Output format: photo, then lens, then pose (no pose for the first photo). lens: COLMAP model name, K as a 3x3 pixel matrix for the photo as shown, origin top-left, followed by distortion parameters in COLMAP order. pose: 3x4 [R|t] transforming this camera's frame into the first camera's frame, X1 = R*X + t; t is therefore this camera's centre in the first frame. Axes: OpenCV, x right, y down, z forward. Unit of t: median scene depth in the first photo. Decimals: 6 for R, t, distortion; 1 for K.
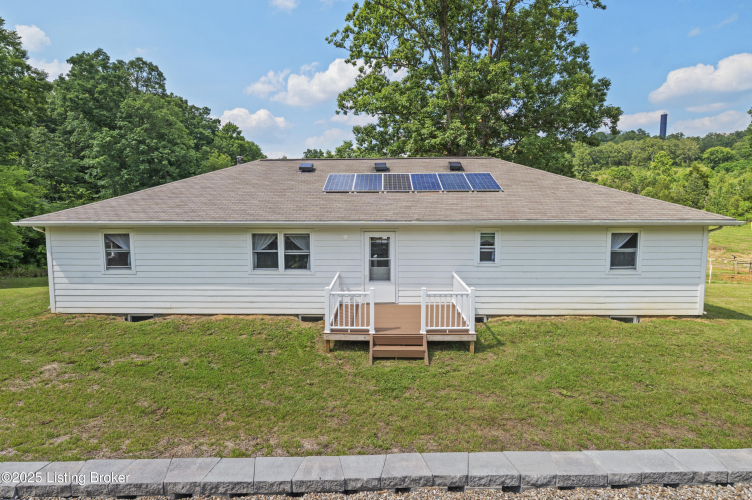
lens RADIAL K [[335.8, 0, 362.3], [0, 335.8, 276.2], [0, 0, 1]] dist [0.000263, -0.000627]
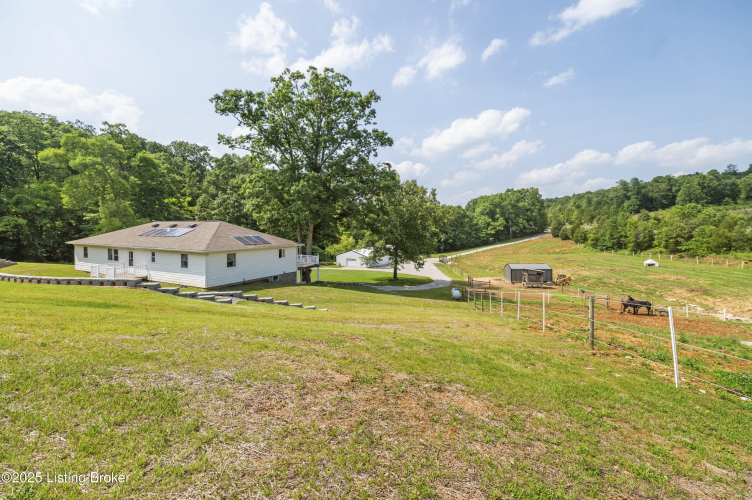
lens RADIAL K [[301.5, 0, 374.6], [0, 301.5, 251.1], [0, 0, 1]] dist [0.001298, -0.001440]
pose [[0.917523, 0.045713, -0.395048, 3.060924], [-0.108137, 0.984620, -0.137219, 0.015499], [0.382699, 0.168620, 0.908355, -0.616719]]
